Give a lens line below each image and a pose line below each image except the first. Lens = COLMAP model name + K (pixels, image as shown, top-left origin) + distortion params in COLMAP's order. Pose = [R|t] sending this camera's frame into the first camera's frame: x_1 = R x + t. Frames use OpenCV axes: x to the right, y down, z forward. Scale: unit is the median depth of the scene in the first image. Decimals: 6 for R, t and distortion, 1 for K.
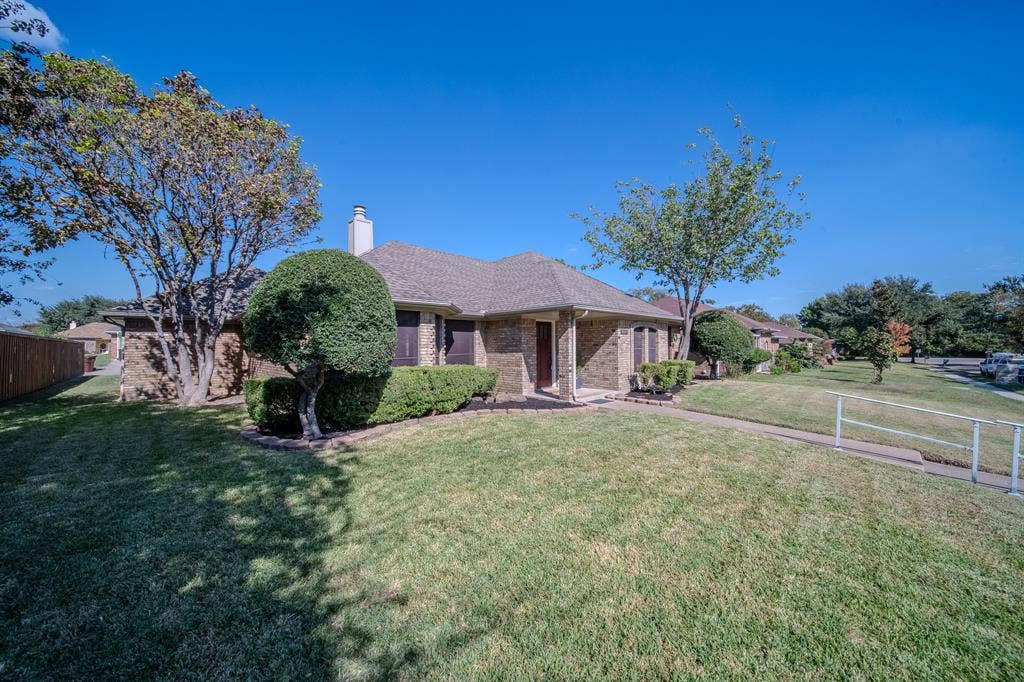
lens RADIAL K [[366.8, 0, 512.0], [0, 366.8, 341.0], [0, 0, 1]] dist [-0.002865, -0.000084]
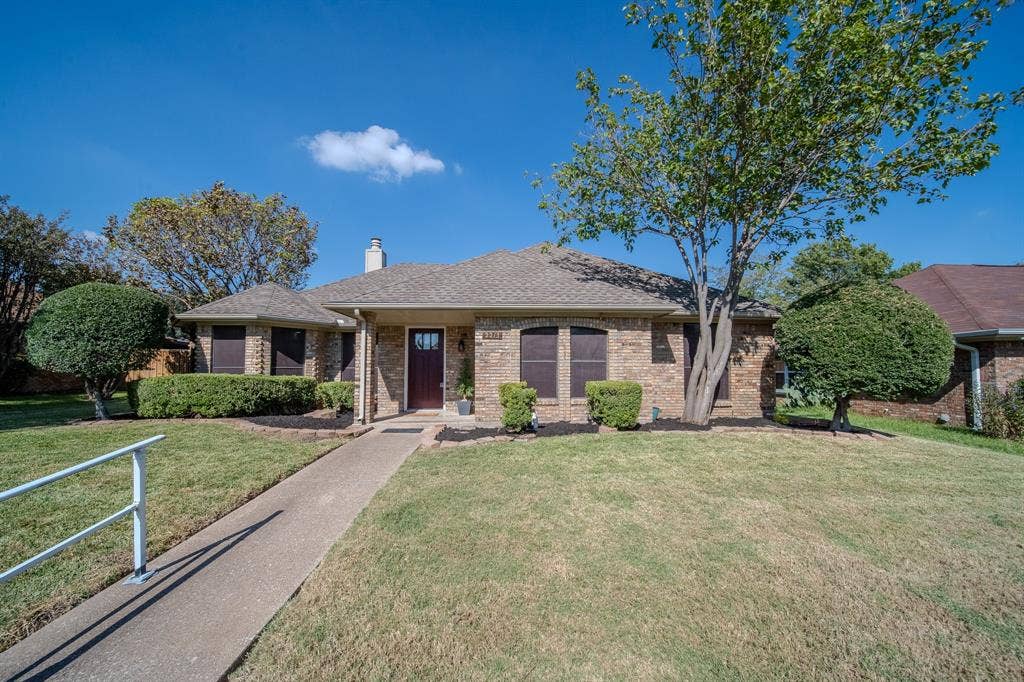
lens RADIAL K [[366.8, 0, 512.0], [0, 366.8, 341.0], [0, 0, 1]] dist [-0.002865, -0.000084]
pose [[0.726321, -0.036259, -0.686398, 0.801022], [0.001988, 0.998714, -0.050653, 0.018653], [0.687352, 0.035425, 0.725460, 0.546650]]
